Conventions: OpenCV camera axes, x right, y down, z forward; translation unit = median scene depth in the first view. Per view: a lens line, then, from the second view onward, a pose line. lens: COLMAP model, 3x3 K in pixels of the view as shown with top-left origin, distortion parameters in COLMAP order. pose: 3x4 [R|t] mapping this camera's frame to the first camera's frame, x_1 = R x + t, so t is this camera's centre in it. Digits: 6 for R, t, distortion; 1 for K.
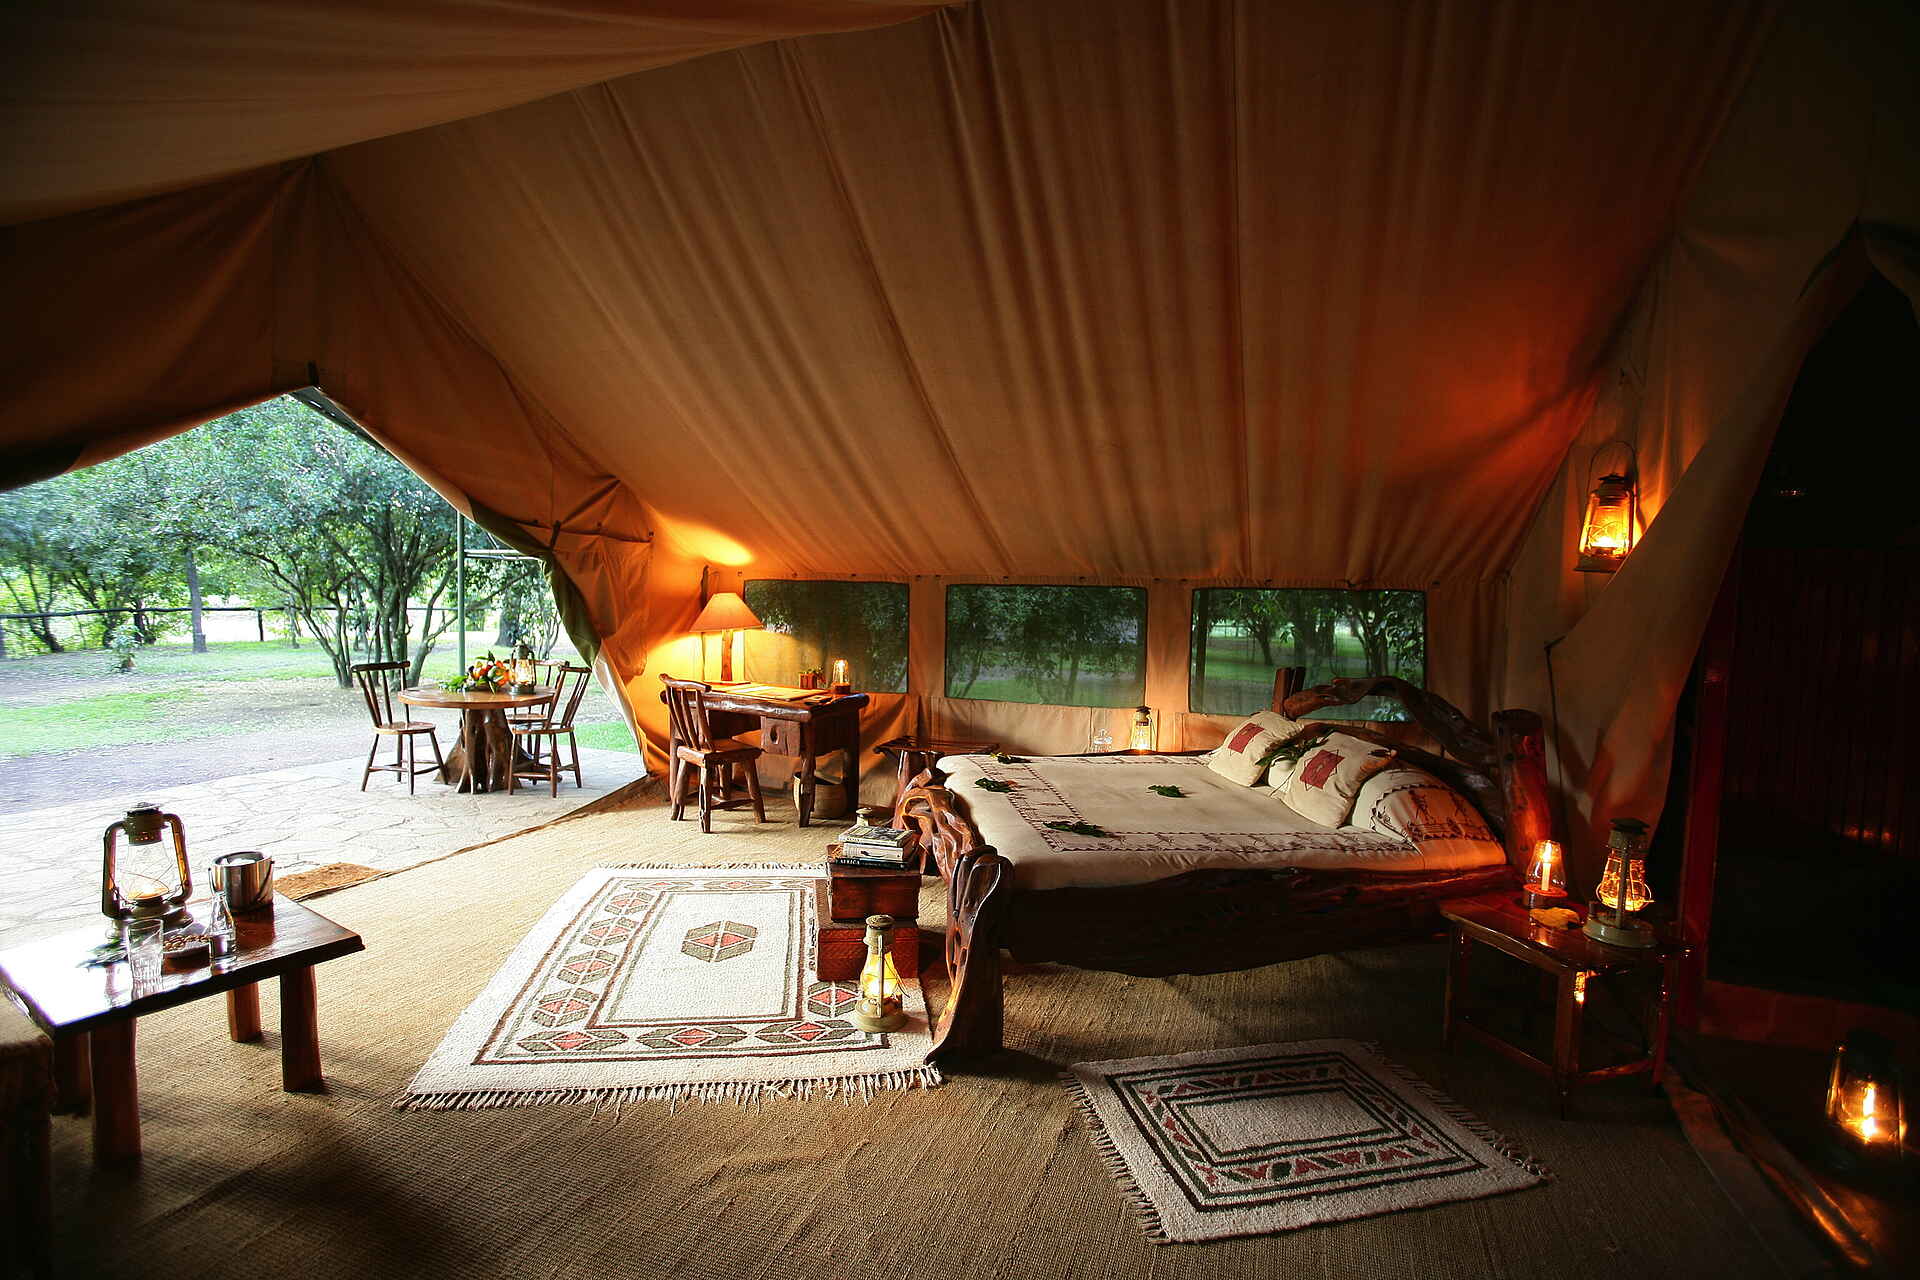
lens RADIAL K [[826.8, 0, 965.9], [0, 826.8, 649.5], [0, 0, 1]] dist [0.003715, 0.000865]
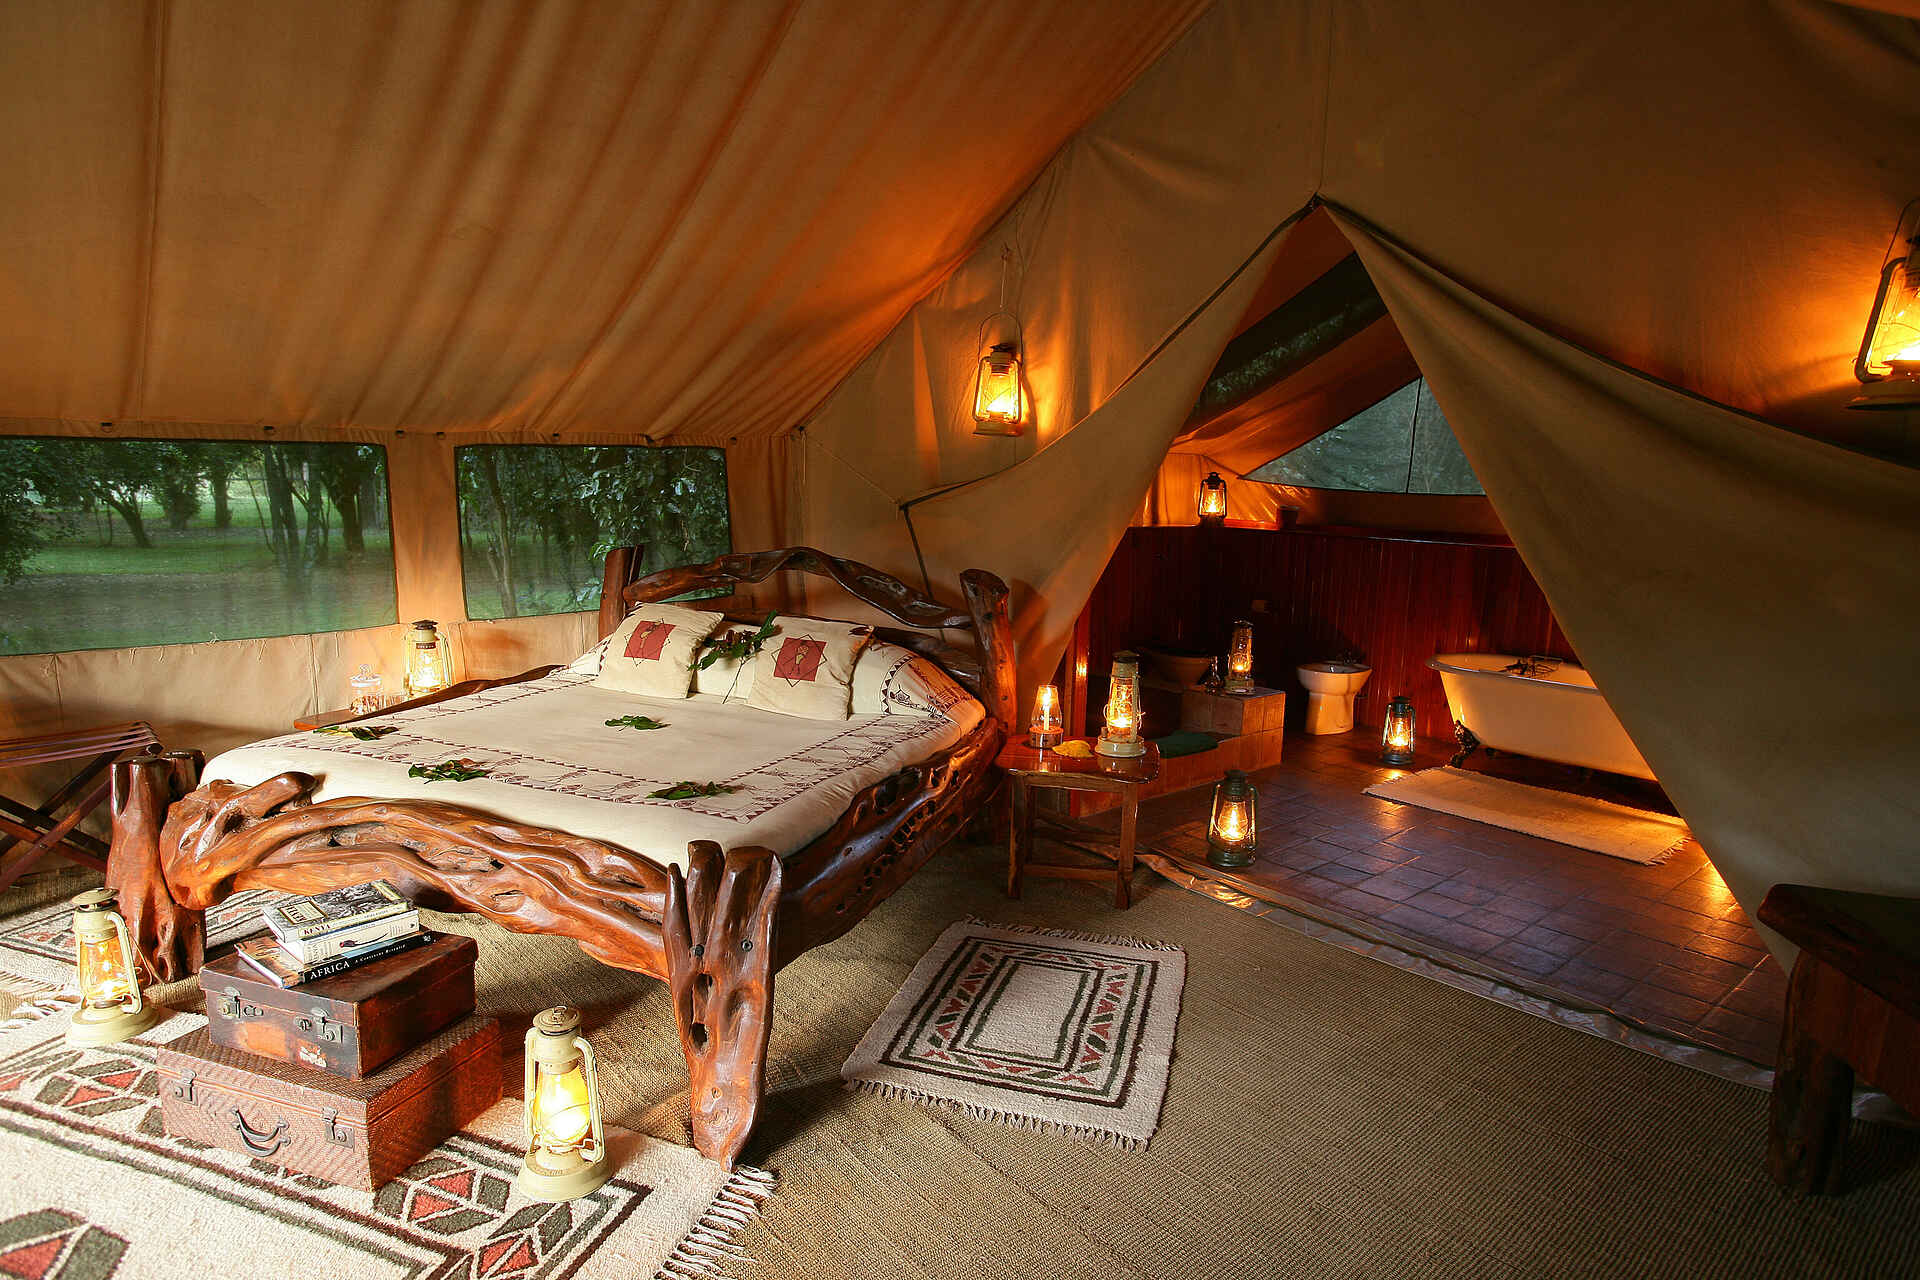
lens RADIAL K [[1050.7, 0, 963.2], [0, 1050.7, 640.4], [0, 0, 1]] dist [0.003521, 0.002836]
pose [[0.537494, -0.146538, 0.830438, -0.436868], [0.047484, 0.988482, 0.143694, -0.028745], [-0.841930, -0.037802, 0.538262, 0.293883]]
